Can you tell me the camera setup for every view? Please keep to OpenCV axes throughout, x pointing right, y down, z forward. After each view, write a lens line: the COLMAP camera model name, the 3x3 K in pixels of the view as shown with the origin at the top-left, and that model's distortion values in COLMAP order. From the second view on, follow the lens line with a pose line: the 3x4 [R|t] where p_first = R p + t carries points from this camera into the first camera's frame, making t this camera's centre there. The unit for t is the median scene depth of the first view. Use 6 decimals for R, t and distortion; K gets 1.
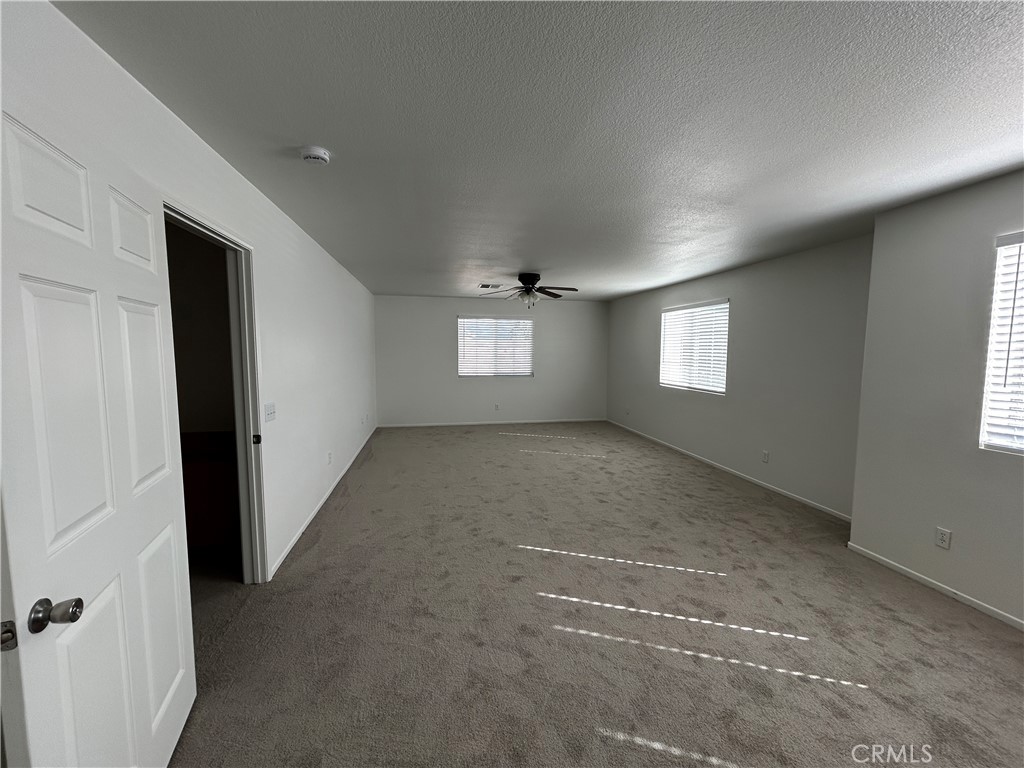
lens RADIAL K [[415.2, 0, 512.0], [0, 415.2, 384.0], [0, 0, 1]] dist [0.000266, 0.000173]
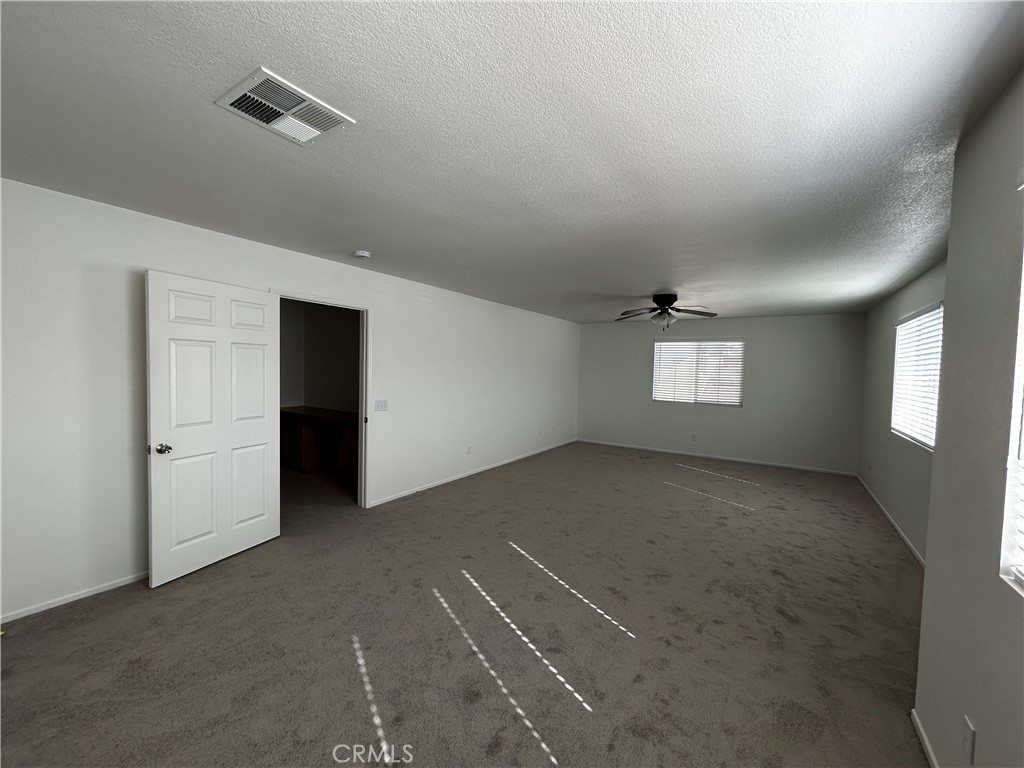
lens RADIAL K [[415.2, 0, 512.0], [0, 415.2, 384.0], [0, 0, 1]] dist [0.000266, 0.000173]
pose [[0.718974, 0.040731, -0.693843, 0.546714], [-0.081075, 0.996381, -0.025521, -0.009645], [0.690292, 0.074602, 0.719674, 0.105016]]
